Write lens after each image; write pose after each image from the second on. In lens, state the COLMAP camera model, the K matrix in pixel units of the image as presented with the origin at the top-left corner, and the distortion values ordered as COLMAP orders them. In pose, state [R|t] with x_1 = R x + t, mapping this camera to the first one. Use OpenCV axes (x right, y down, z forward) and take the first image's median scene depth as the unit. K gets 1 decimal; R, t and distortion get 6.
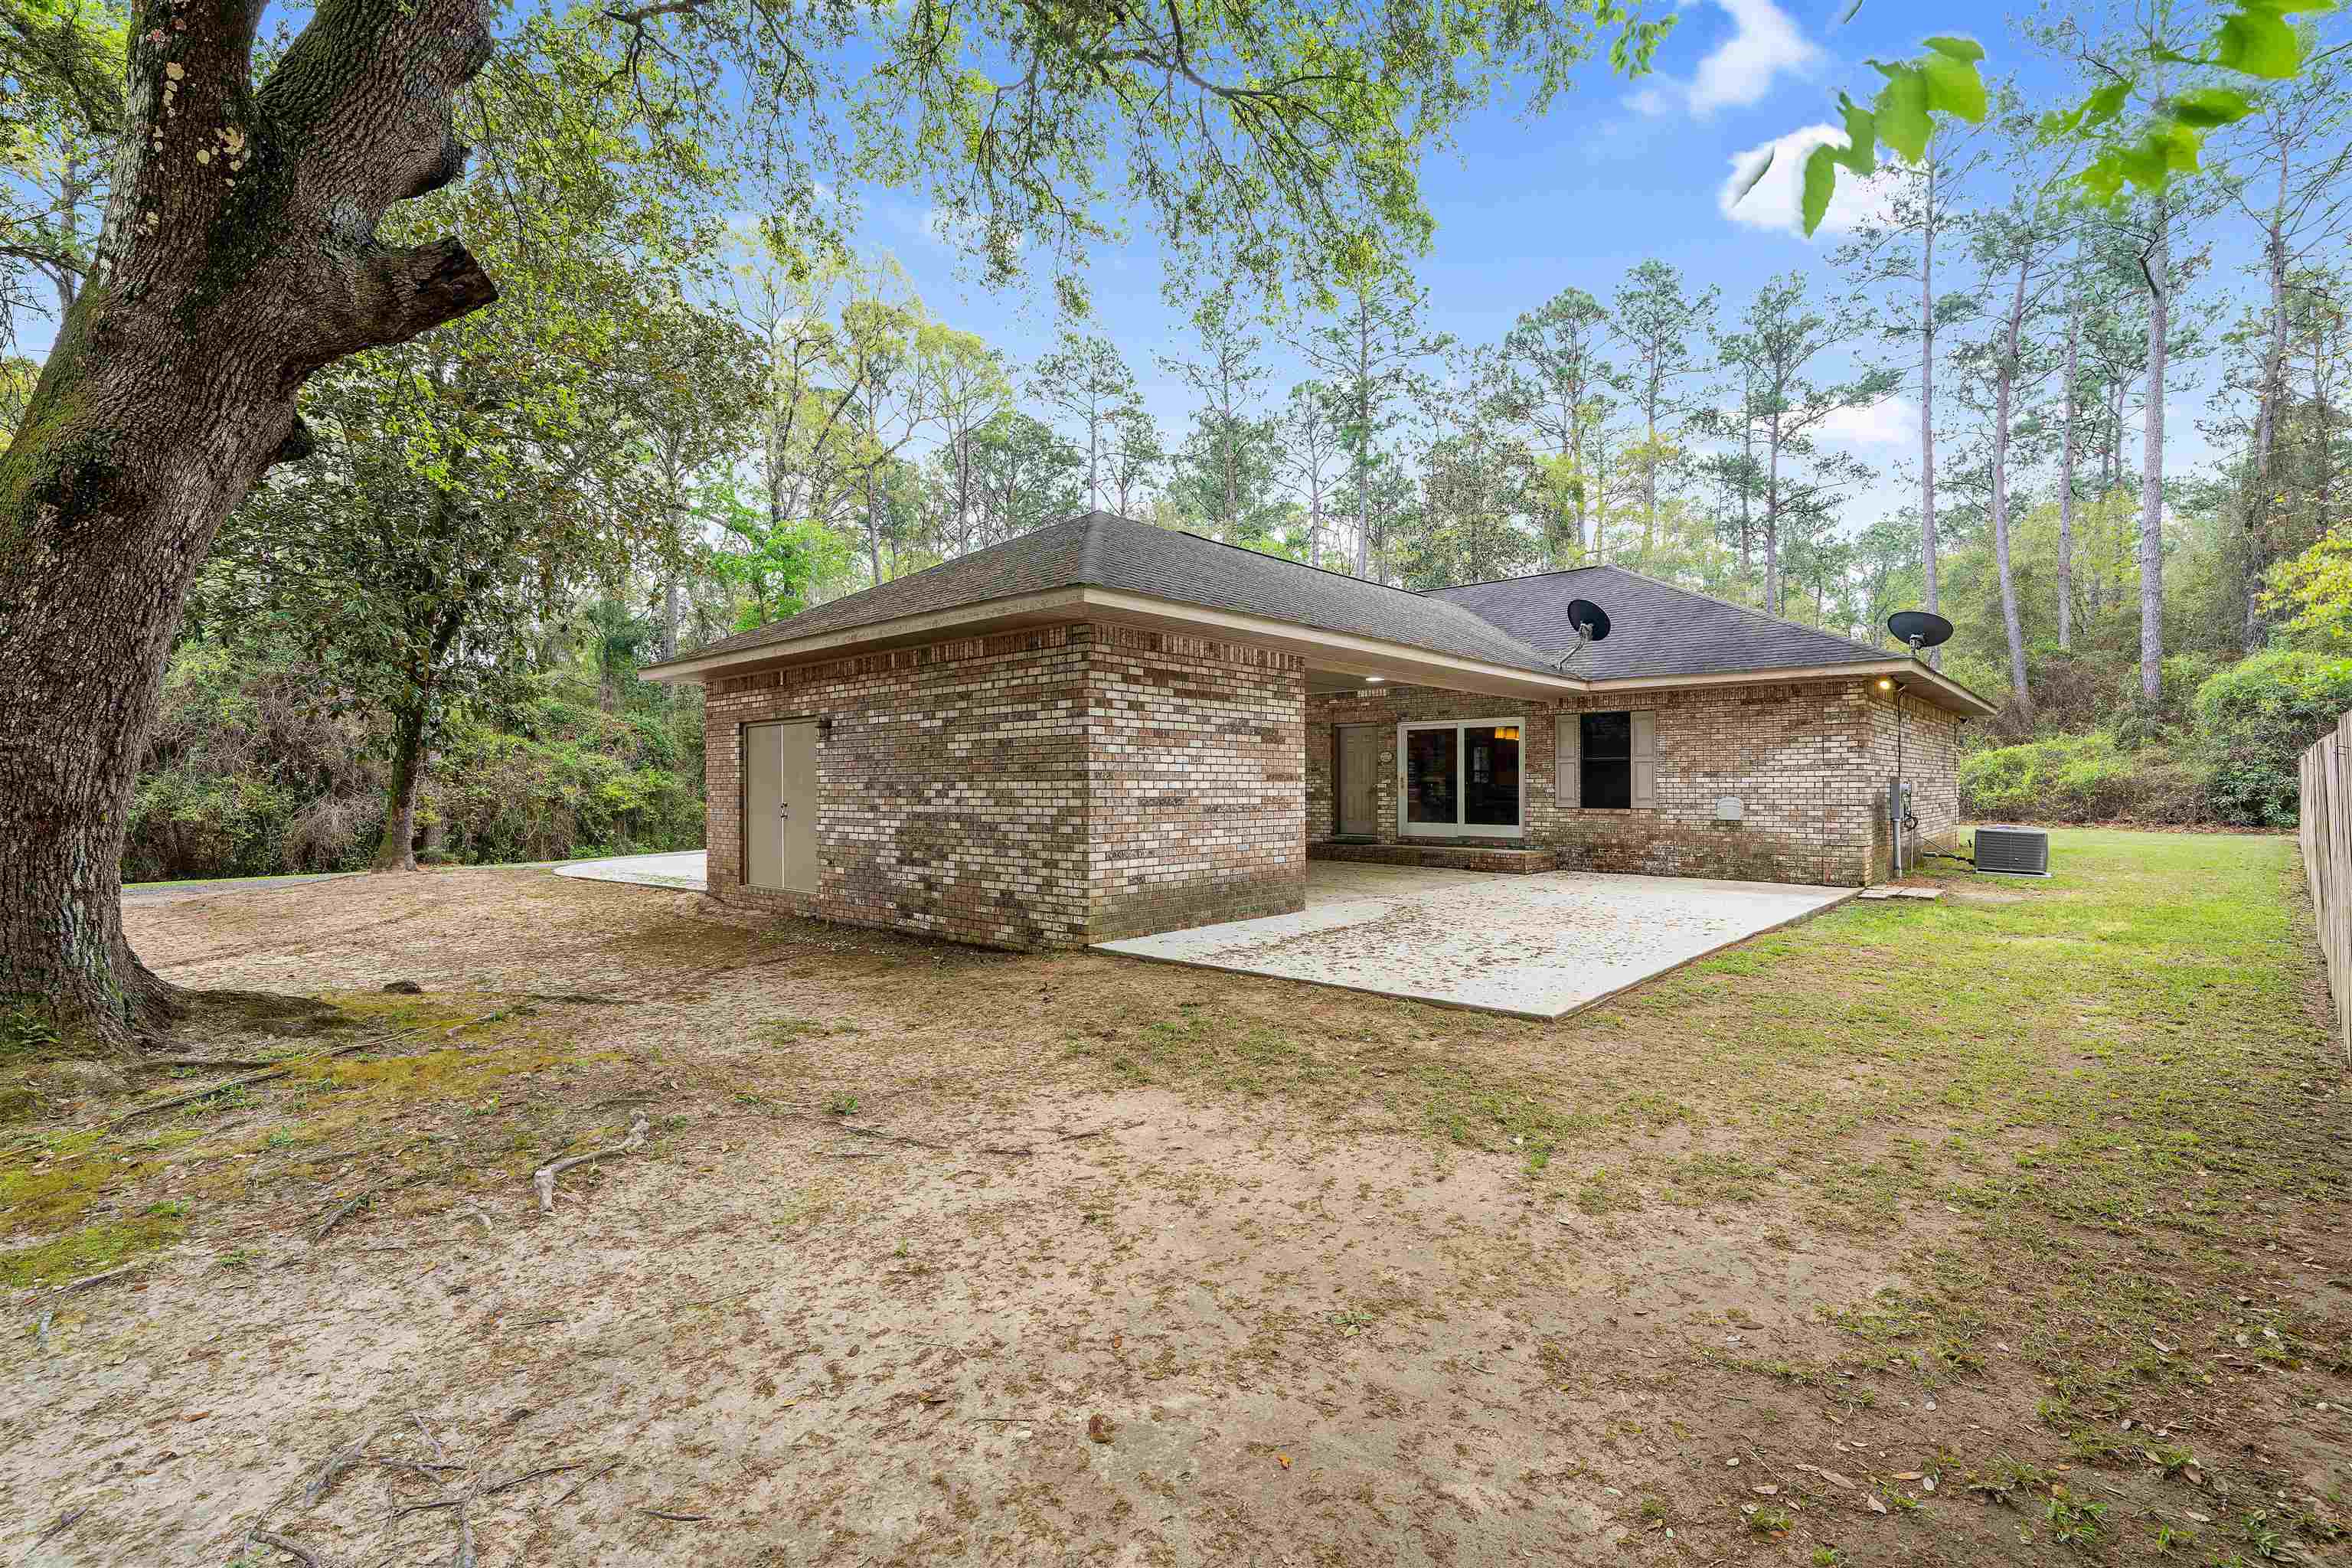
lens RADIAL K [[1041.1, 0, 1176.0], [0, 1041.1, 784.0], [0, 0, 1]] dist [-0.000937, 0.000311]
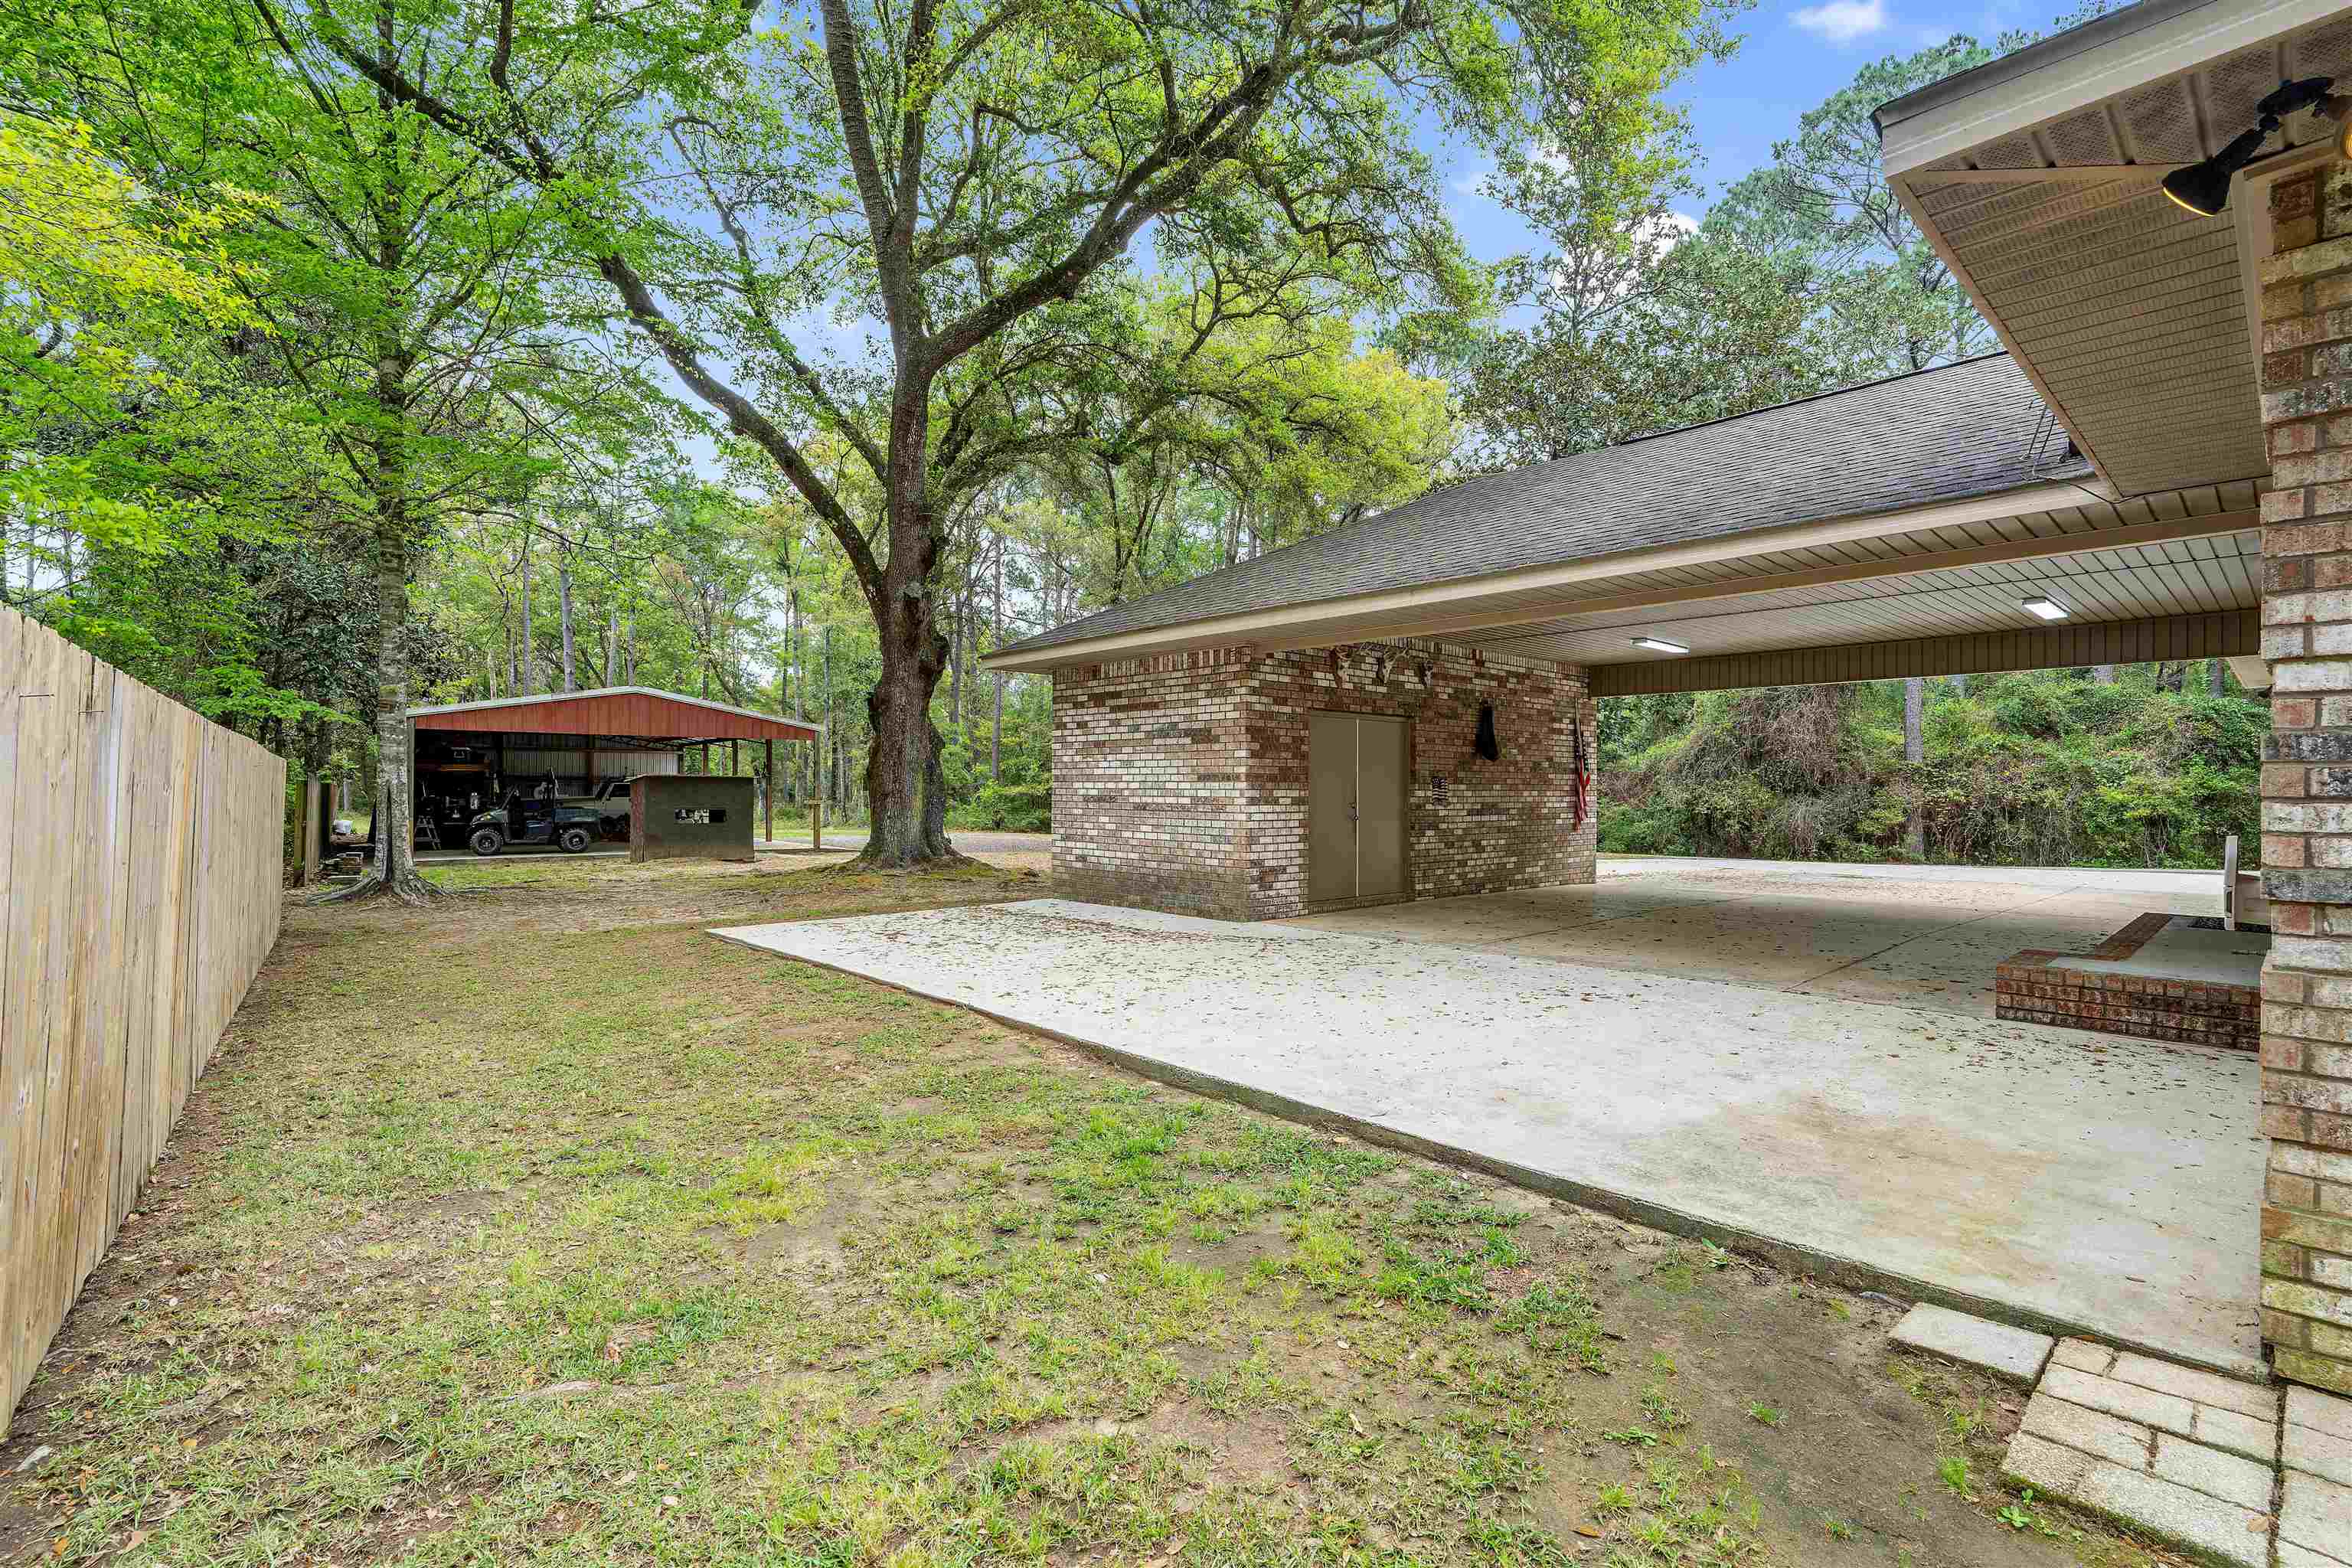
lens RADIAL K [[1041.1, 0, 1176.0], [0, 1041.1, 784.0], [0, 0, 1]] dist [-0.000937, 0.000311]
pose [[-0.082621, -0.001626, -0.996580, 1.139480], [-0.000291, 0.999999, -0.001608, 0.001063], [0.996581, 0.000157, -0.082621, 1.114290]]
